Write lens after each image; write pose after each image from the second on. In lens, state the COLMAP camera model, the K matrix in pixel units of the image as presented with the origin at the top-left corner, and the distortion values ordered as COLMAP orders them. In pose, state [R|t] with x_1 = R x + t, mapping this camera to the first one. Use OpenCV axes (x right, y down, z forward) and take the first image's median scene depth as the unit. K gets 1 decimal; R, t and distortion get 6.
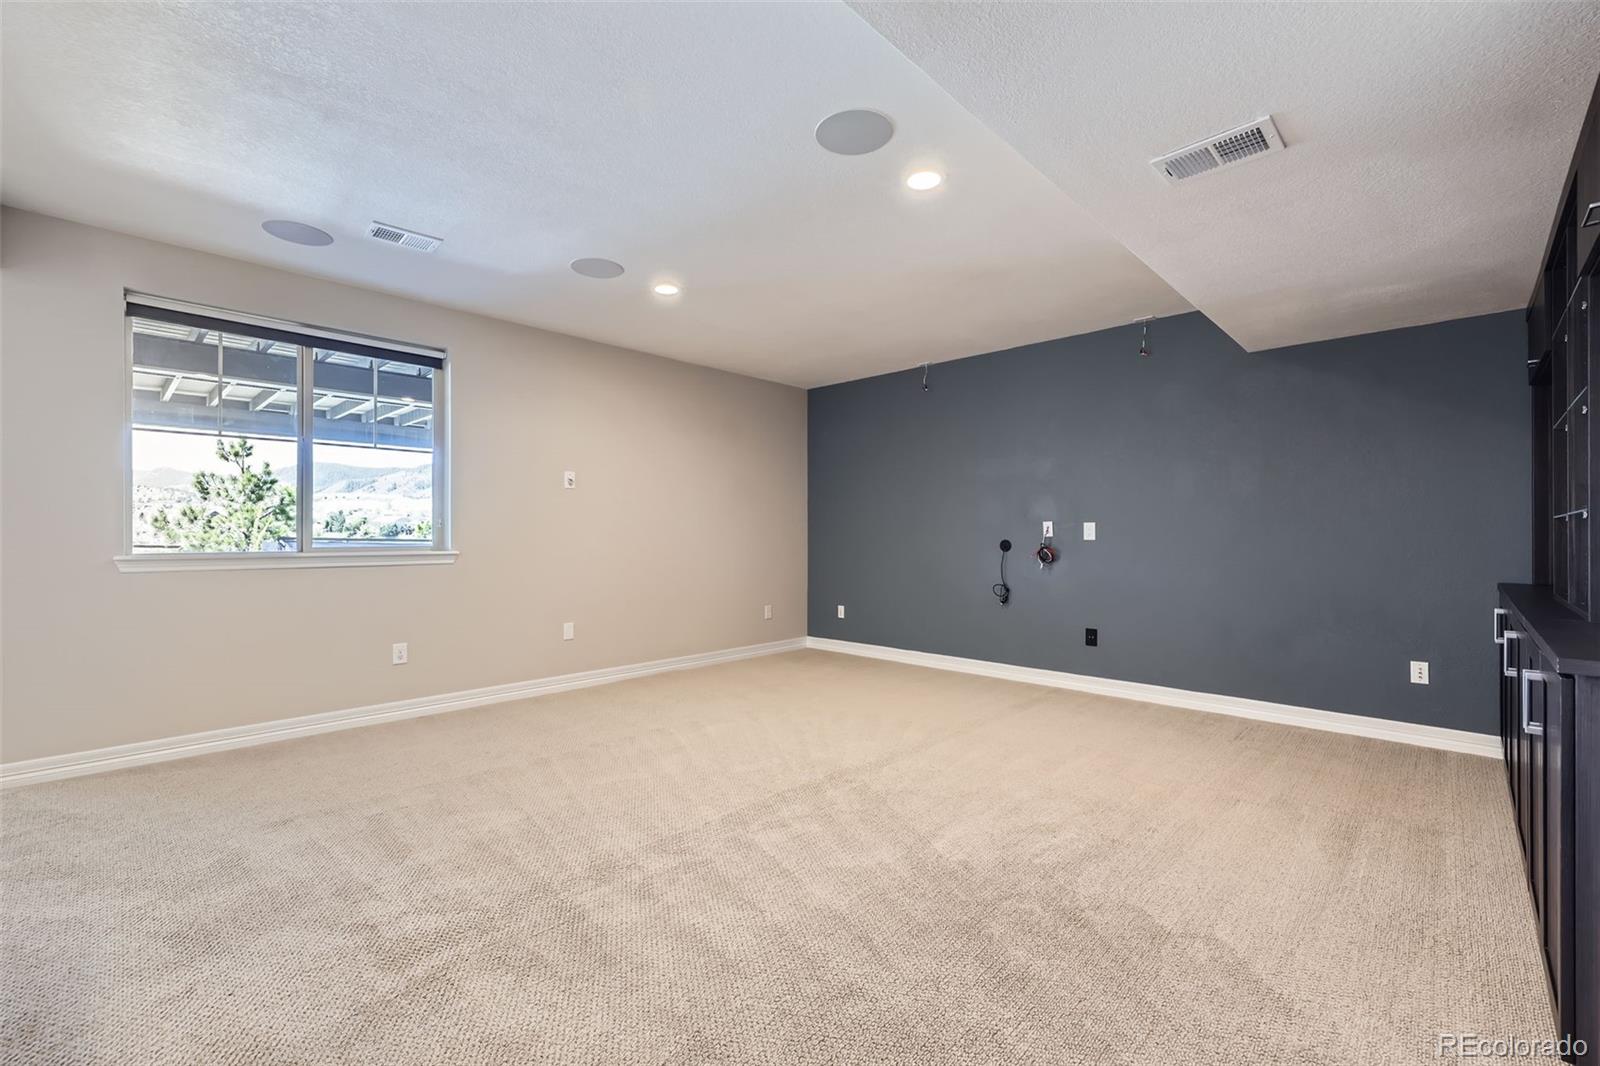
lens RADIAL K [[677.4, 0, 808.1], [0, 677.4, 533.2], [0, 0, 1]] dist [0.000266, -0.000161]
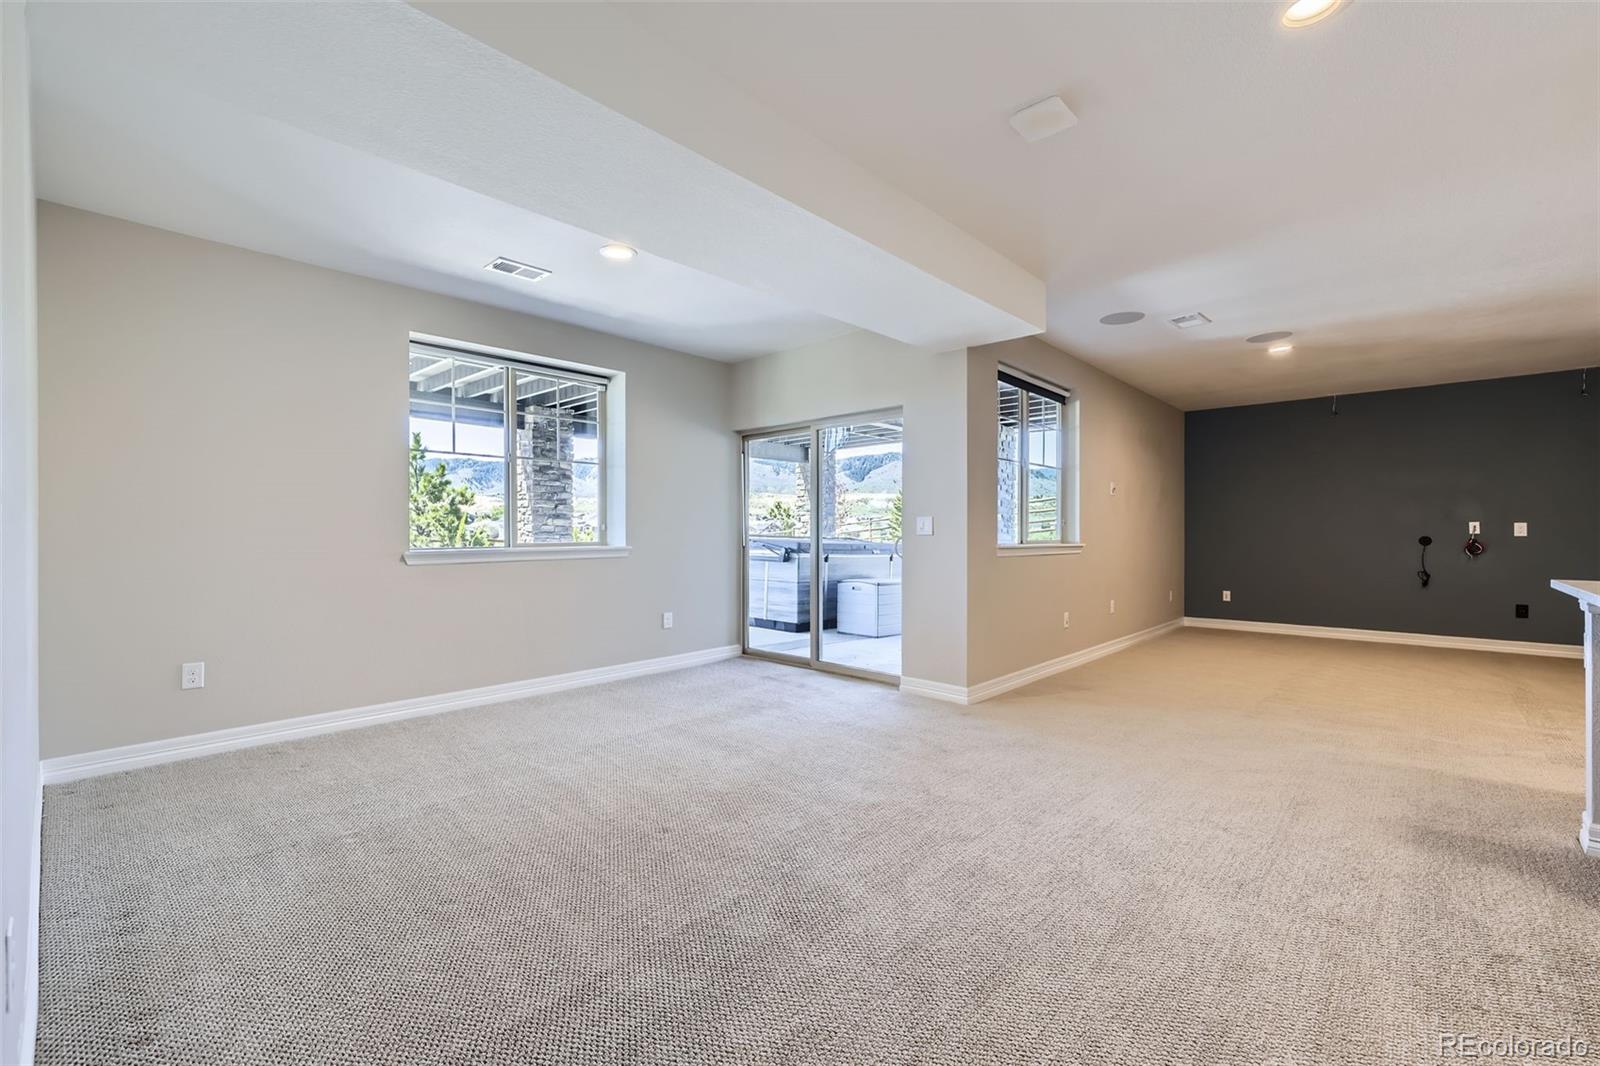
lens RADIAL K [[677.4, 0, 792.2], [0, 677.4, 532.5], [0, 0, 1]] dist [0.000266, -0.000161]
pose [[0.999970, 0.002824, 0.007239, -0.906942], [-0.002816, 0.999995, -0.001143, 0.007185], [-0.007242, 0.001123, 0.999973, -0.263309]]
